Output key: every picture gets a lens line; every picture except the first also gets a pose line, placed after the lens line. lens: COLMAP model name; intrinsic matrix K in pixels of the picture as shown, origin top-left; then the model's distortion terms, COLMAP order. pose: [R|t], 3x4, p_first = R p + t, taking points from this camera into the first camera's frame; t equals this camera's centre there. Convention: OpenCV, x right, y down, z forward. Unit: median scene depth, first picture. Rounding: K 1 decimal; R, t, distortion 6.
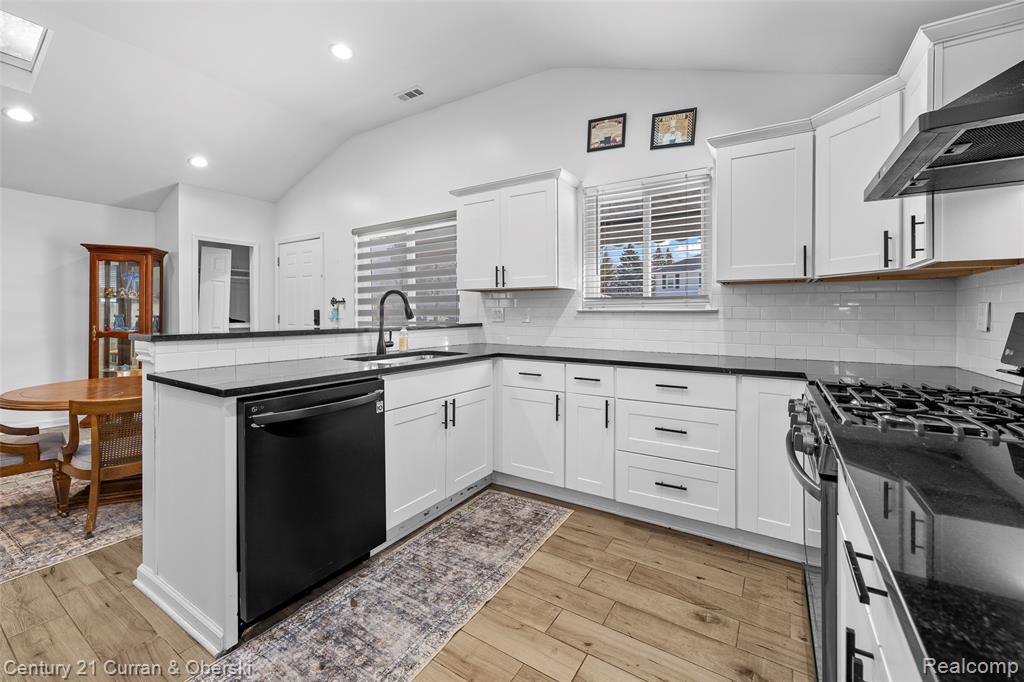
lens RADIAL K [[404.8, 0, 489.1], [0, 404.8, 313.4], [0, 0, 1]] dist [0.000522, 0.000095]
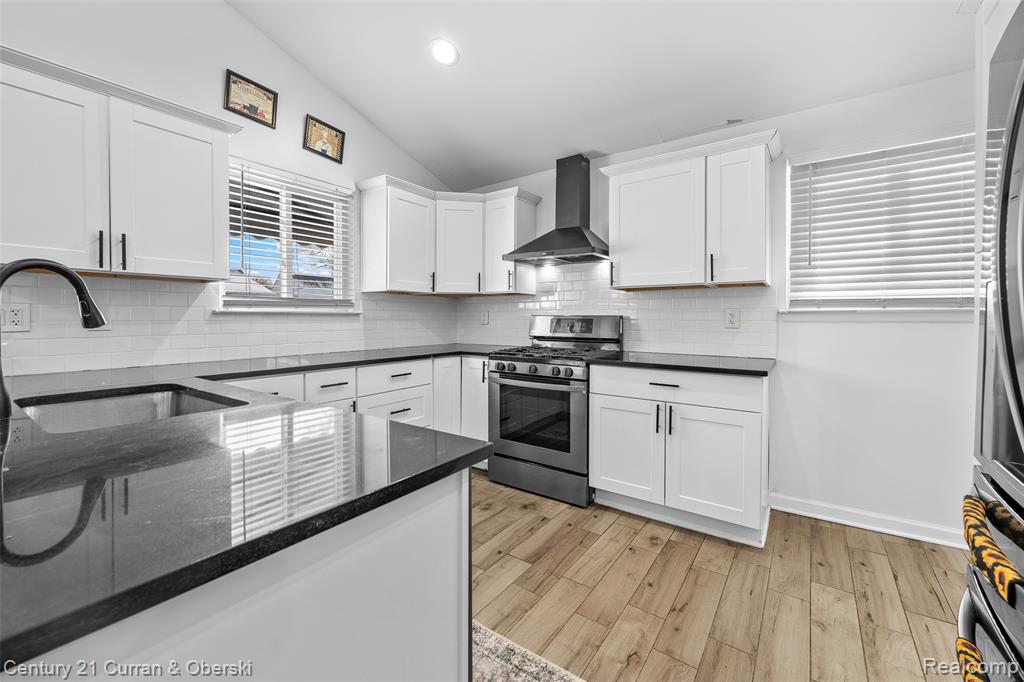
lens RADIAL K [[404.8, 0, 533.9], [0, 404.8, 319.0], [0, 0, 1]] dist [0.000522, 0.000095]
pose [[0.029338, -0.005109, 0.999556, -0.592450], [0.000775, 0.999987, 0.005088, 0.003880], [-0.999569, 0.000626, 0.029342, 0.436496]]
